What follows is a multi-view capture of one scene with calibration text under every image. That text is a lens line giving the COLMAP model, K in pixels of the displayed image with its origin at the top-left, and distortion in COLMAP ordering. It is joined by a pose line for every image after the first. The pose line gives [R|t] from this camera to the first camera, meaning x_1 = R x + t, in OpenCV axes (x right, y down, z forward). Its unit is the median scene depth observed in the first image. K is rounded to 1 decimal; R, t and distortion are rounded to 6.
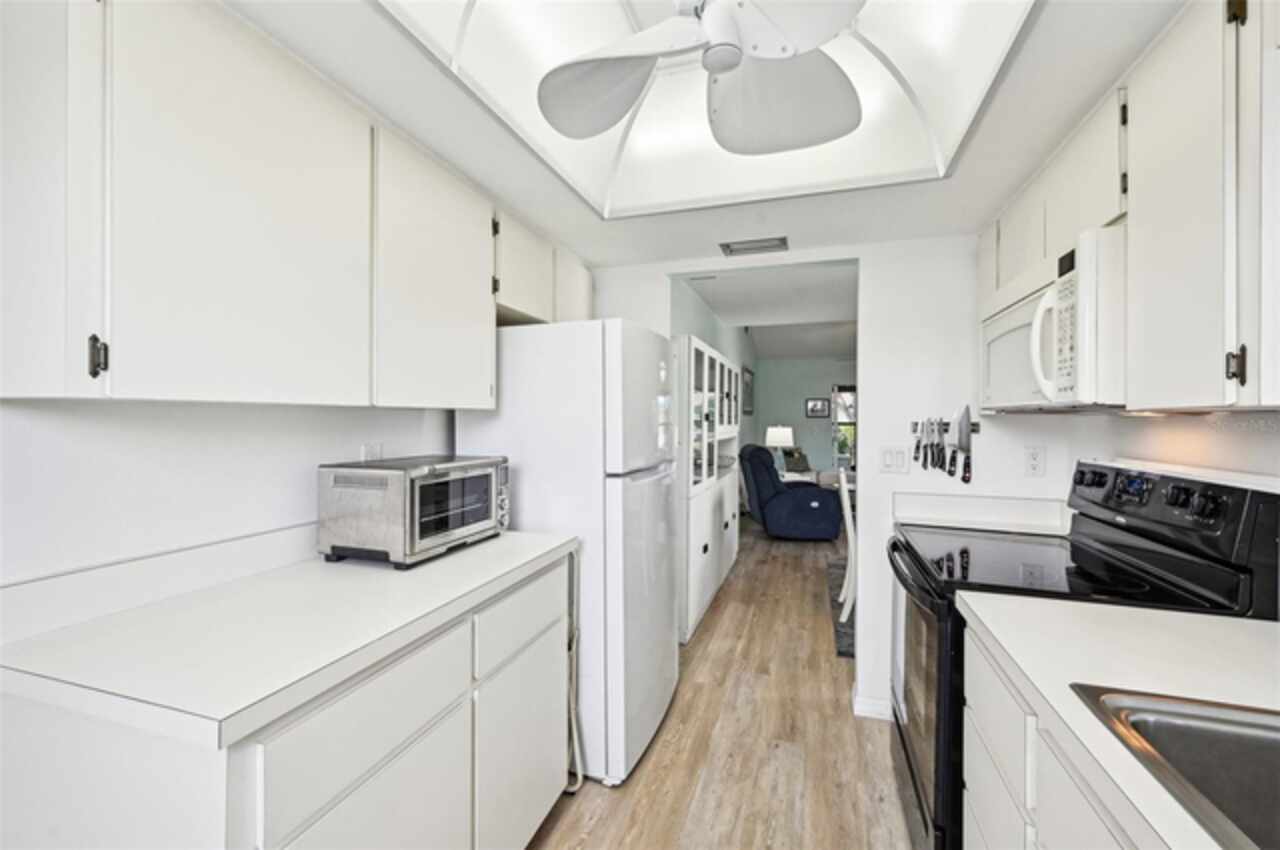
lens RADIAL K [[518.4, 0, 640.8], [0, 518.4, 421.9], [0, 0, 1]] dist [0.002784, -0.000230]
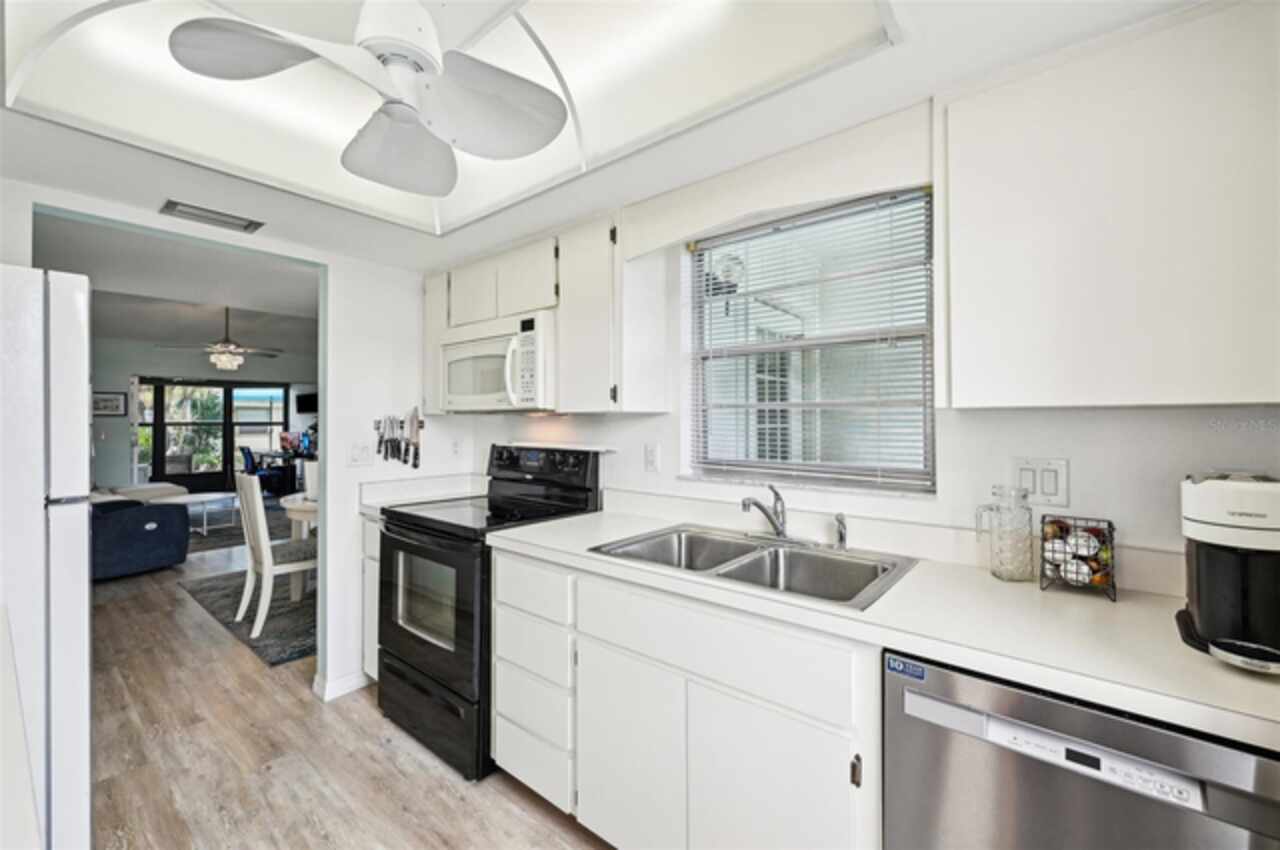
lens RADIAL K [[518.4, 0, 643.7], [0, 518.4, 419.1], [0, 0, 1]] dist [0.002784, -0.000230]
pose [[0.351789, -0.003222, 0.936074, -0.355969], [0.007409, 0.999972, 0.000657, 0.000627], [-0.936050, 0.006704, 0.351804, 0.032659]]
